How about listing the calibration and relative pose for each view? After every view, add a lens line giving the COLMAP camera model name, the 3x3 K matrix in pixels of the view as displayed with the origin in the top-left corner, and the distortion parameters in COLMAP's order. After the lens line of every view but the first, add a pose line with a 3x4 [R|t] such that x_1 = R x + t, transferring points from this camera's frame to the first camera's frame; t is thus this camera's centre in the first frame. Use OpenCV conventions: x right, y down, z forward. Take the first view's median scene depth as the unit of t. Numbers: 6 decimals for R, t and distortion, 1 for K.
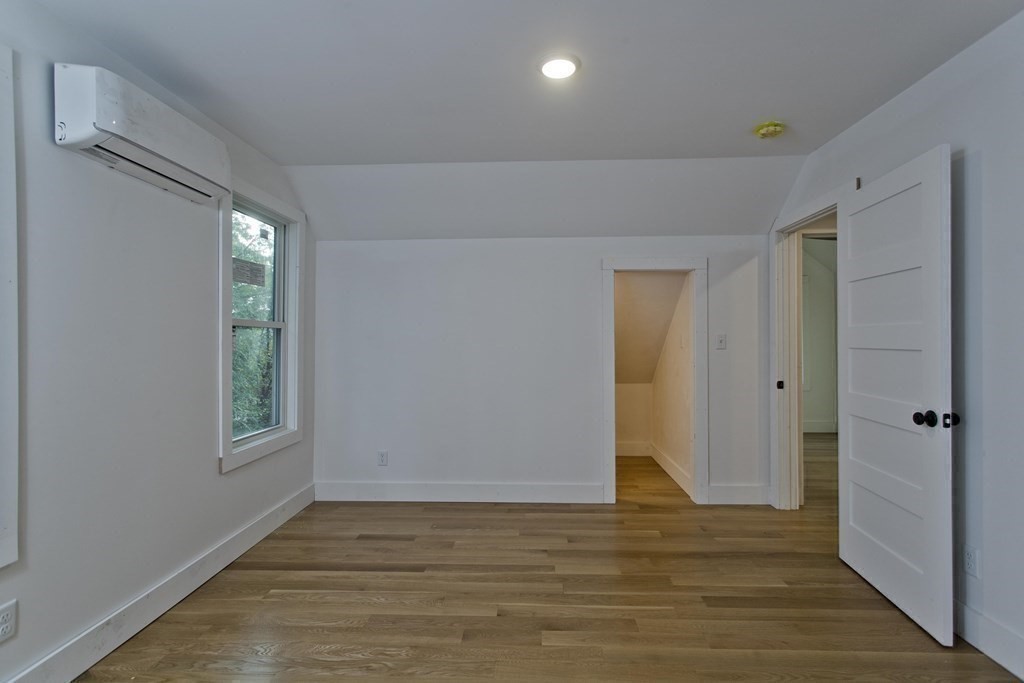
lens RADIAL K [[495.2, 0, 514.6], [0, 495.2, 346.0], [0, 0, 1]] dist [-0.002303, 0.004691]
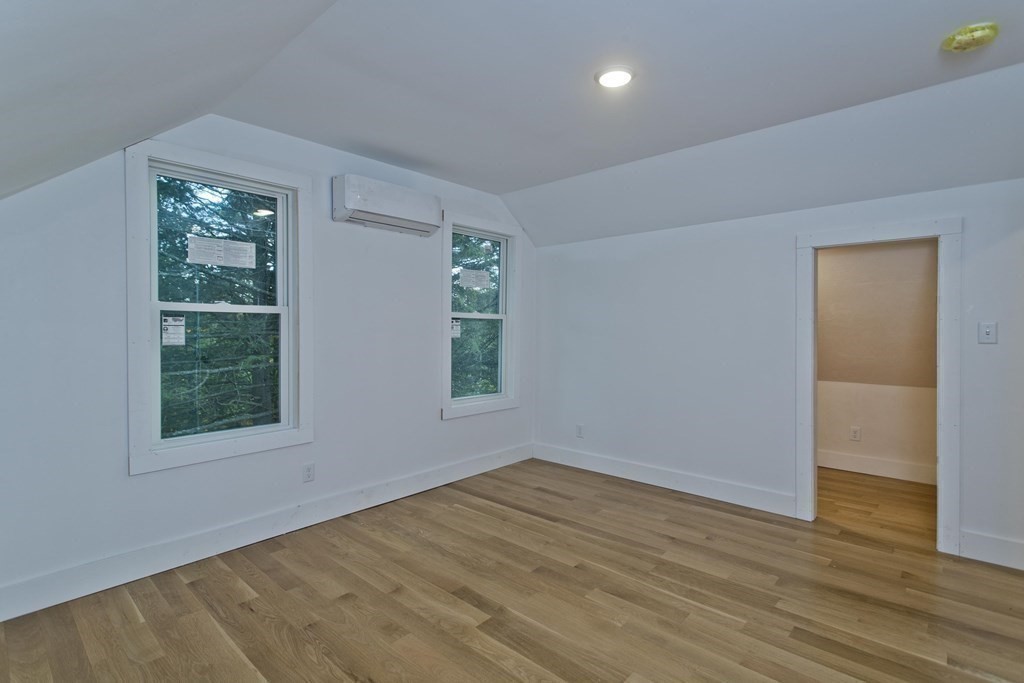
lens RADIAL K [[495.2, 0, 503.1], [0, 495.2, 331.5], [0, 0, 1]] dist [-0.002303, 0.004691]
pose [[0.758726, 0.008079, -0.651359, 0.446112], [-0.013670, 0.999900, -0.003521, 0.002855], [0.651266, 0.011575, 0.758761, 0.008517]]
